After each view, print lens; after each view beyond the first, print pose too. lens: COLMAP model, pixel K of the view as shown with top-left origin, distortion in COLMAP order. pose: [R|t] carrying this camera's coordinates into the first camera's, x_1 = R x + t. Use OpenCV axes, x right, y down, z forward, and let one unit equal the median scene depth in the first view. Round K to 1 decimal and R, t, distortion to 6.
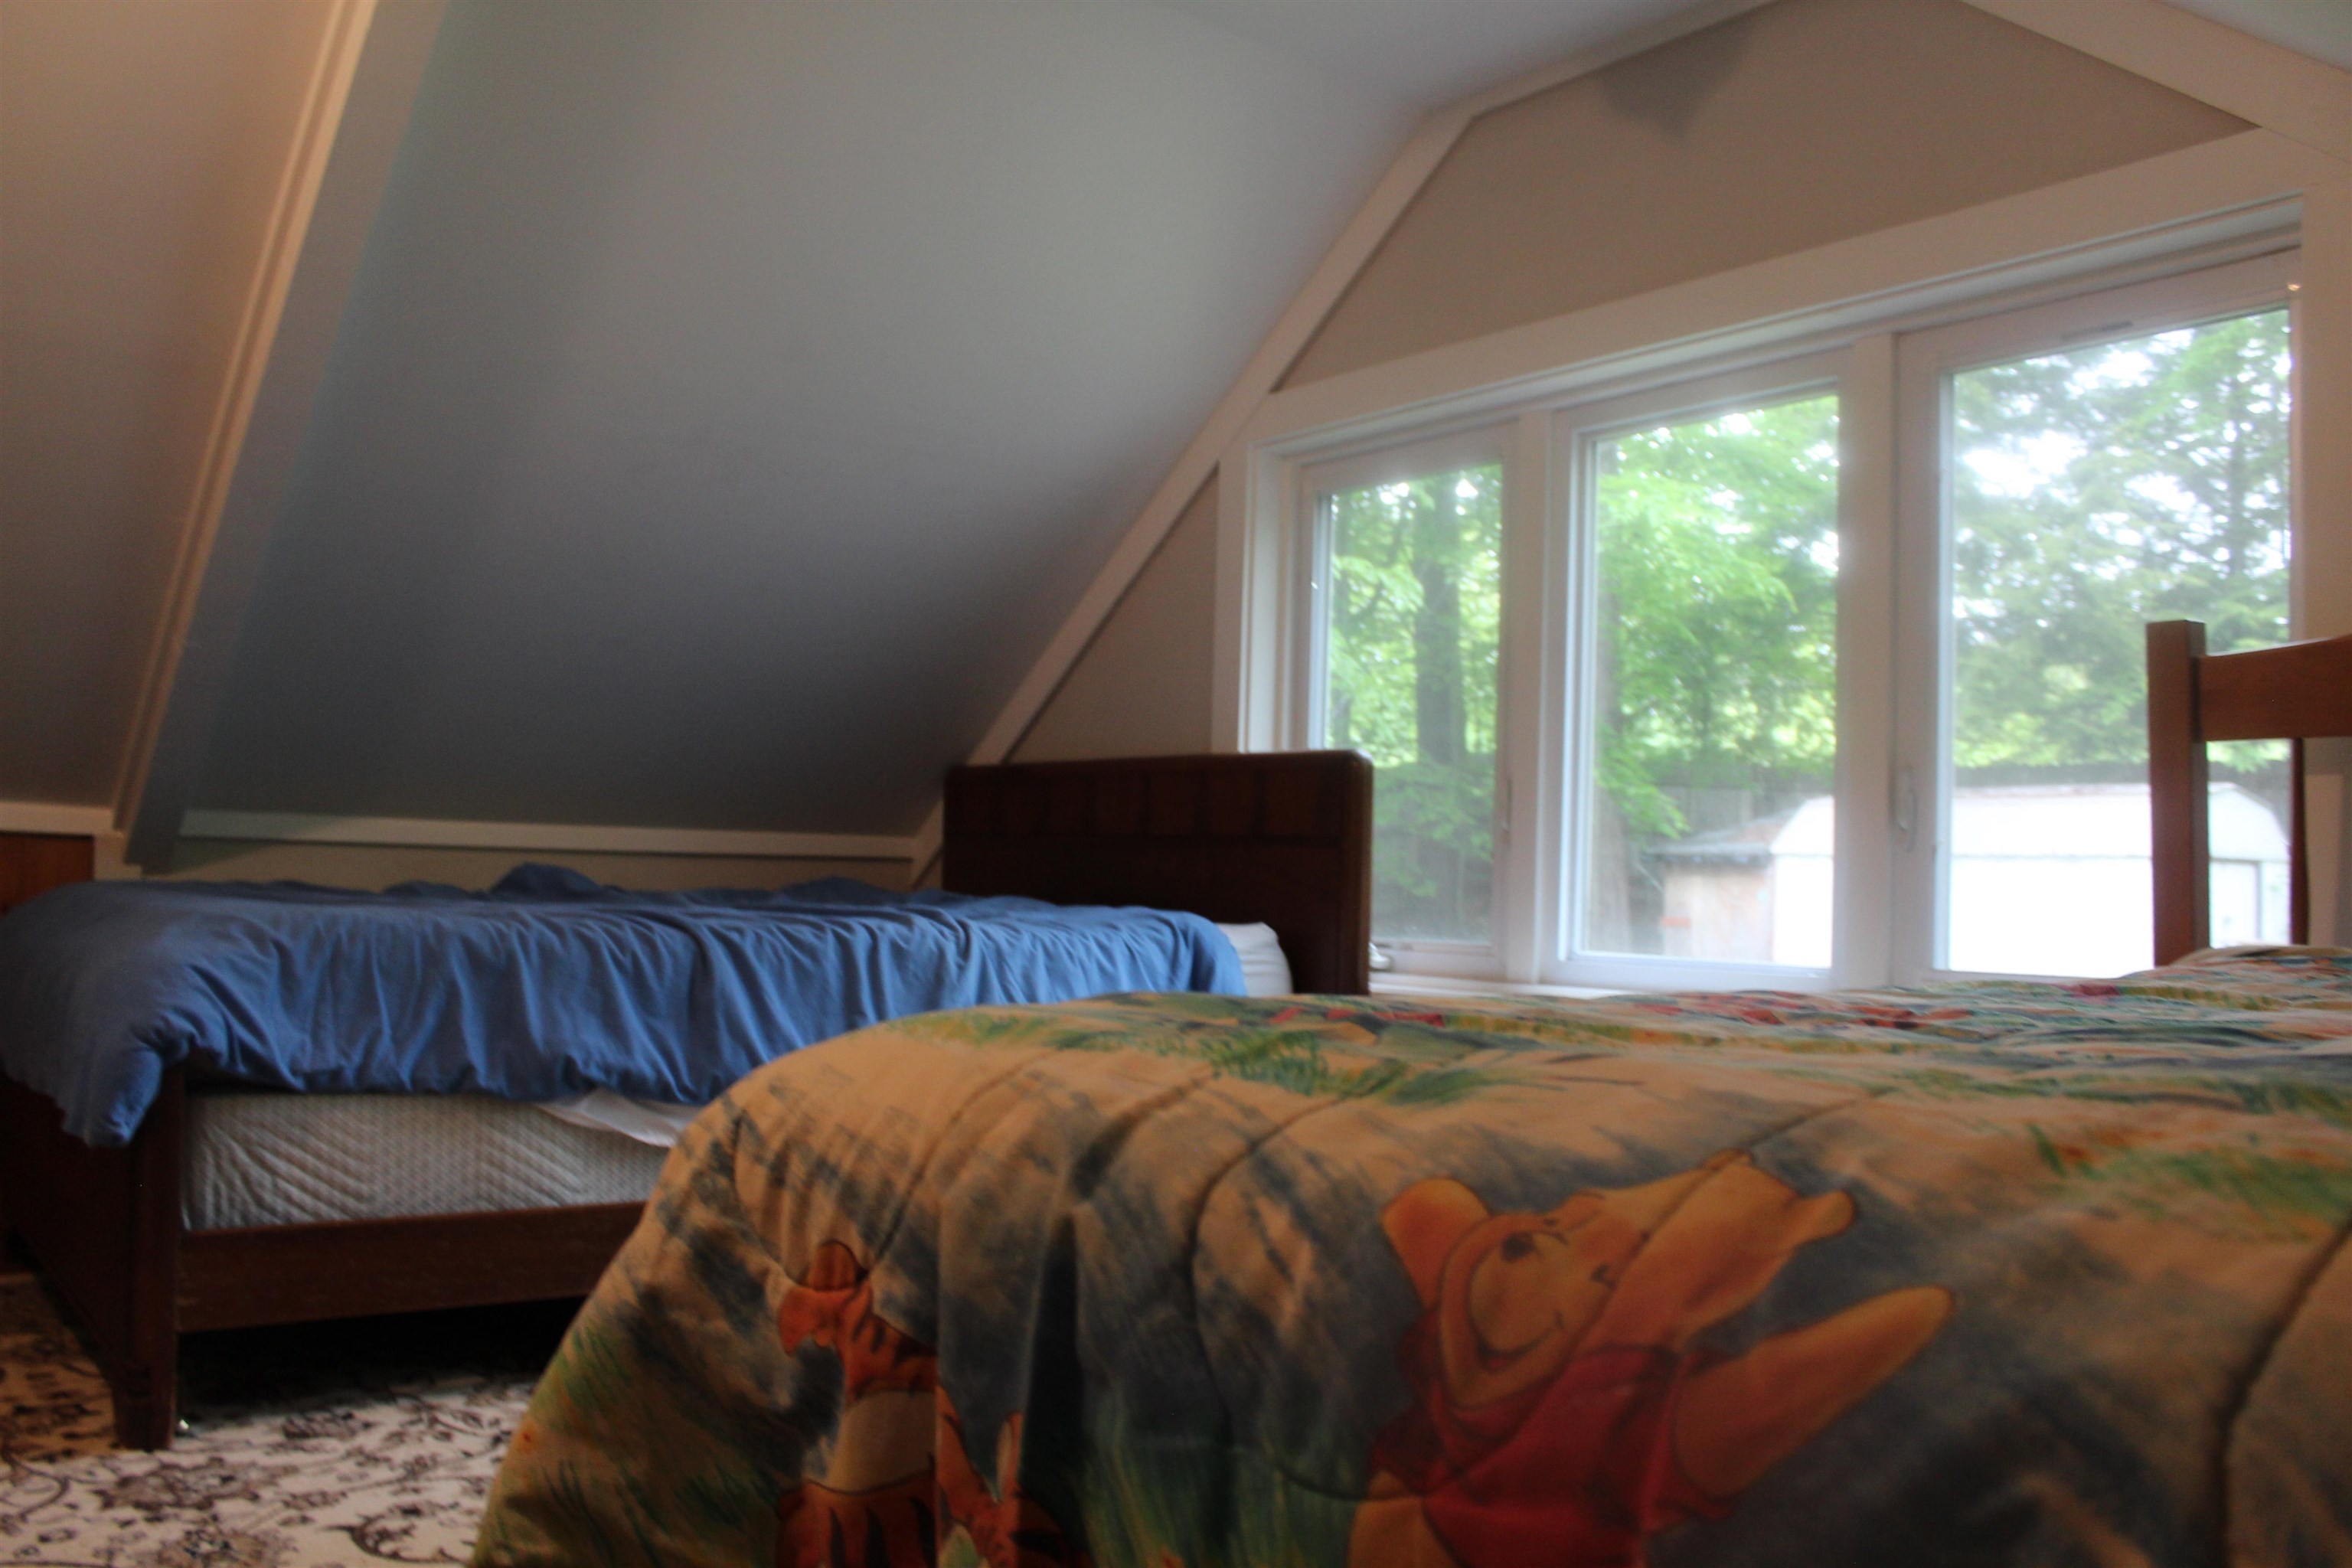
lens RADIAL K [[1832.9, 0, 1176.0], [0, 1832.9, 784.0], [0, 0, 1]] dist [-0.137419, 0.093277]
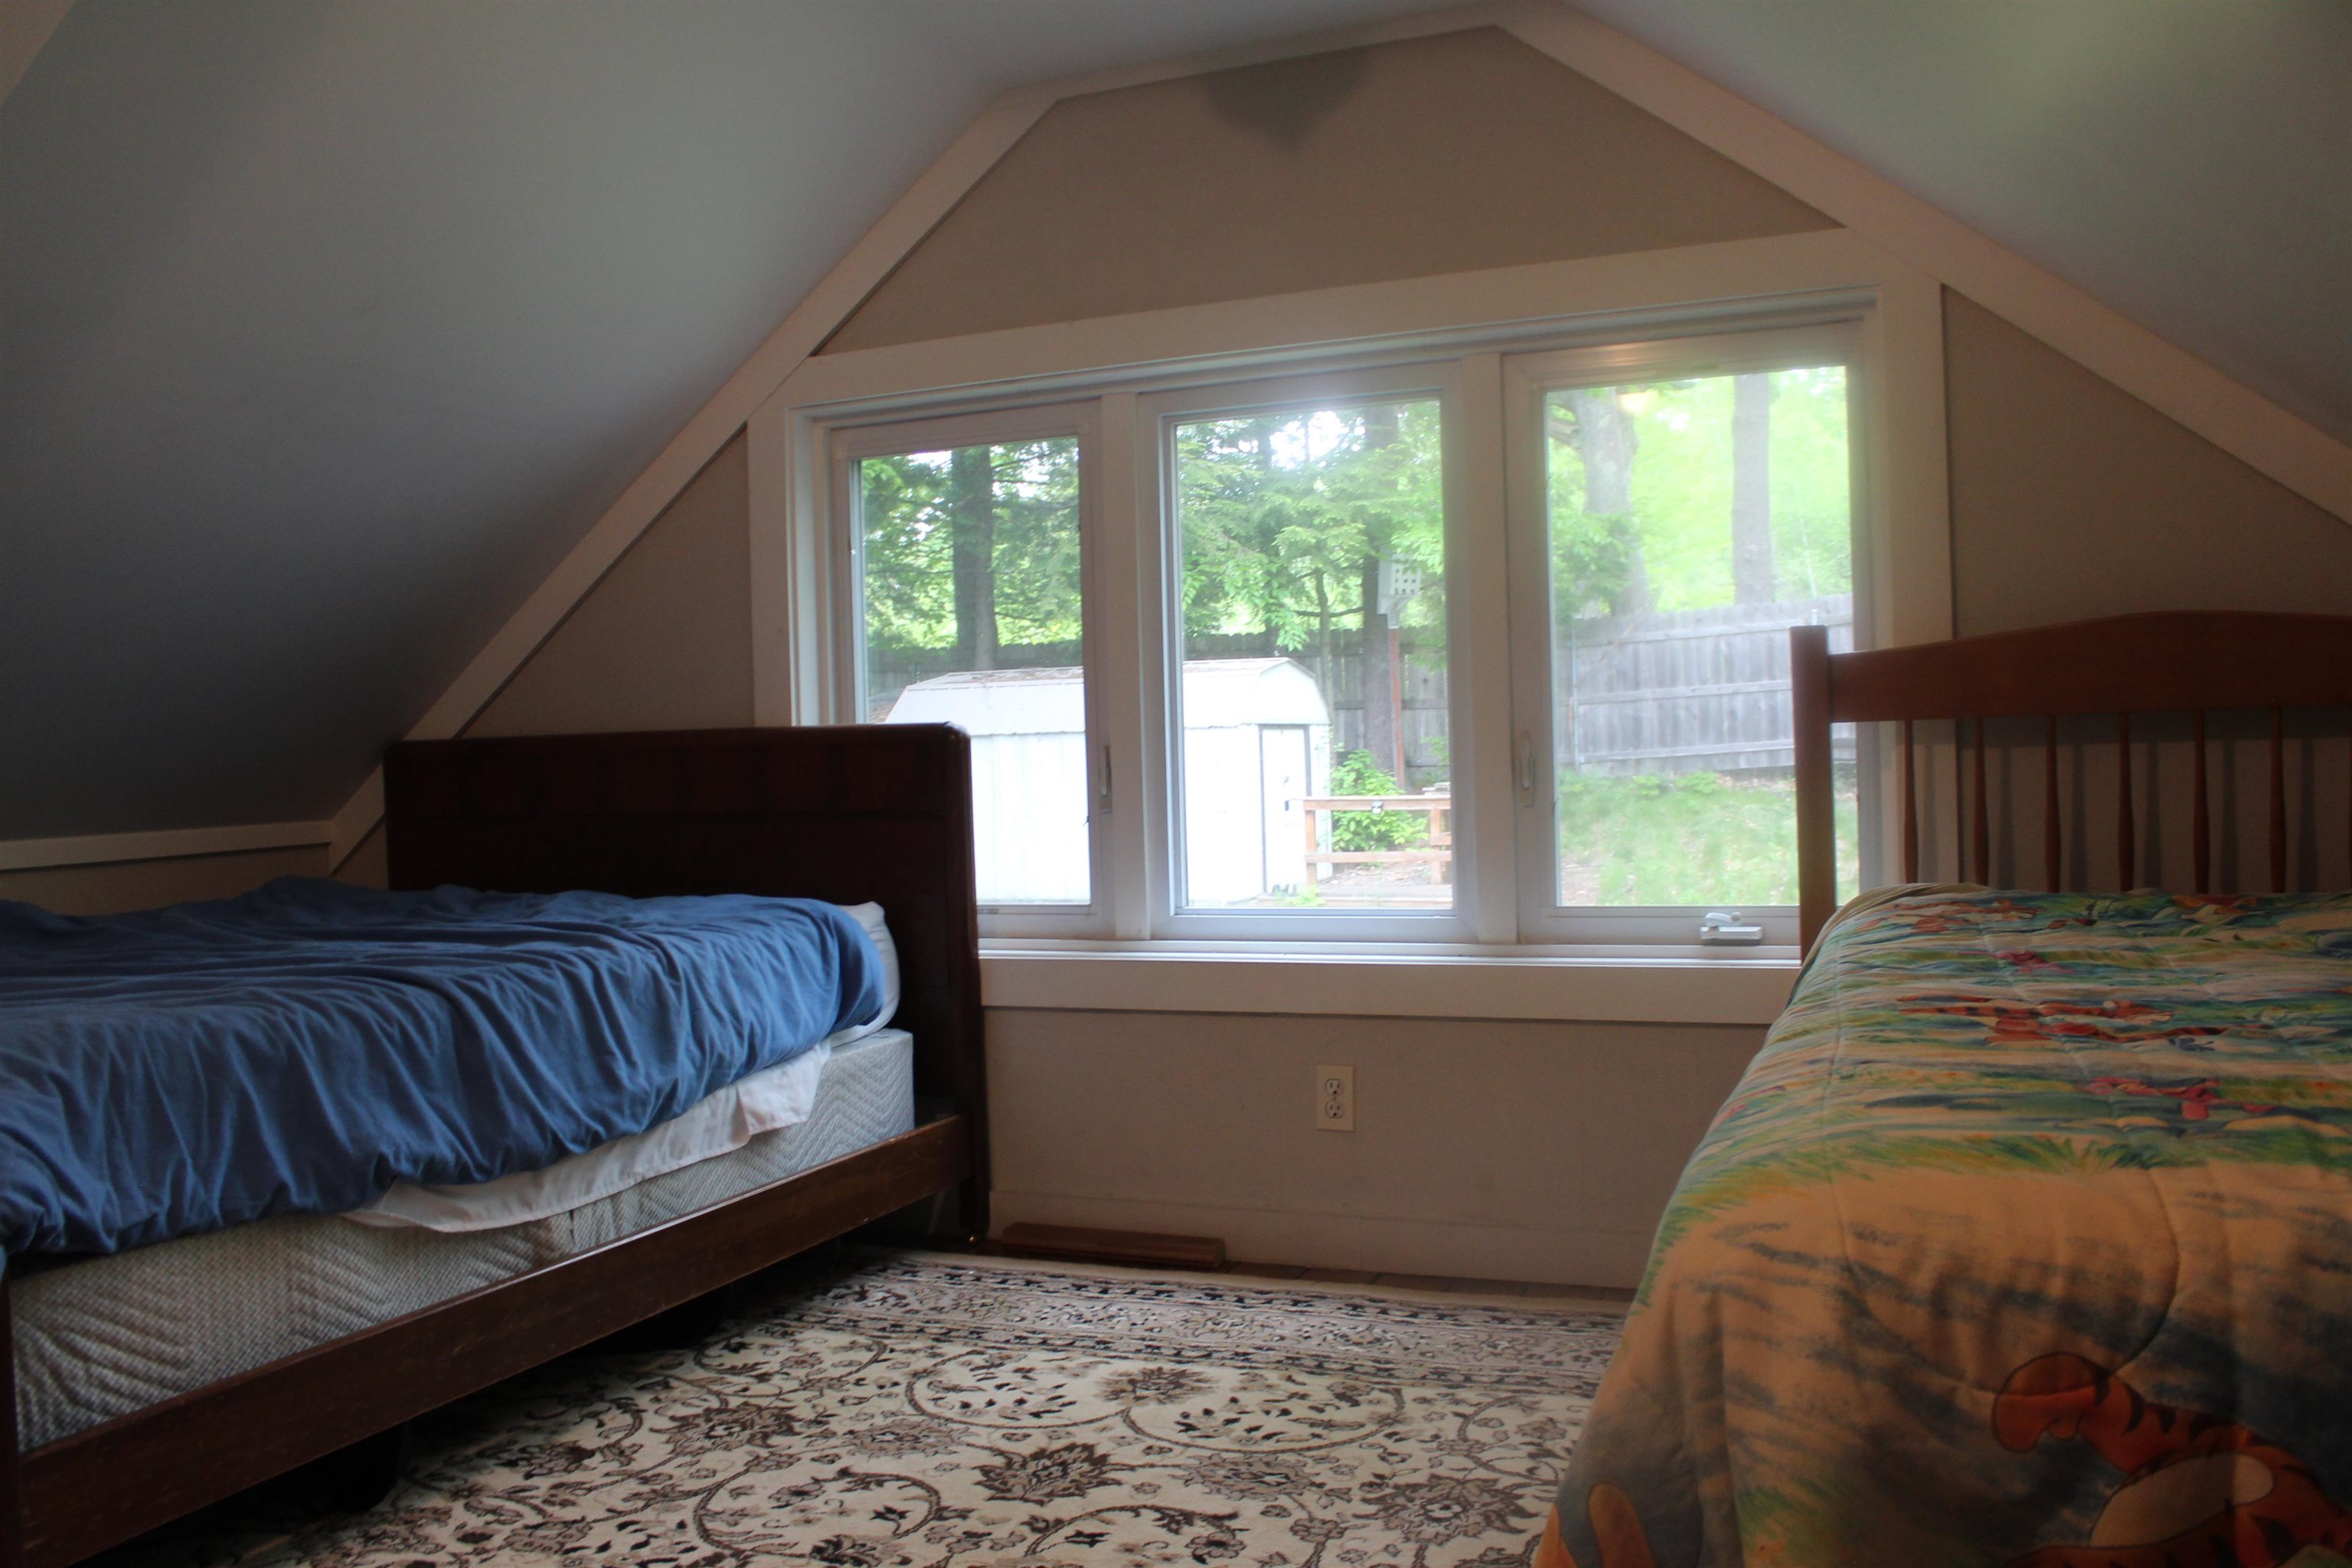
lens RADIAL K [[1832.9, 0, 1176.0], [0, 1832.9, 784.0], [0, 0, 1]] dist [-0.137419, 0.093277]
pose [[0.885851, -0.059479, 0.460141, -0.388705], [0.032133, 0.997232, 0.067044, -0.073572], [-0.462855, -0.044606, 0.885311, 0.068812]]
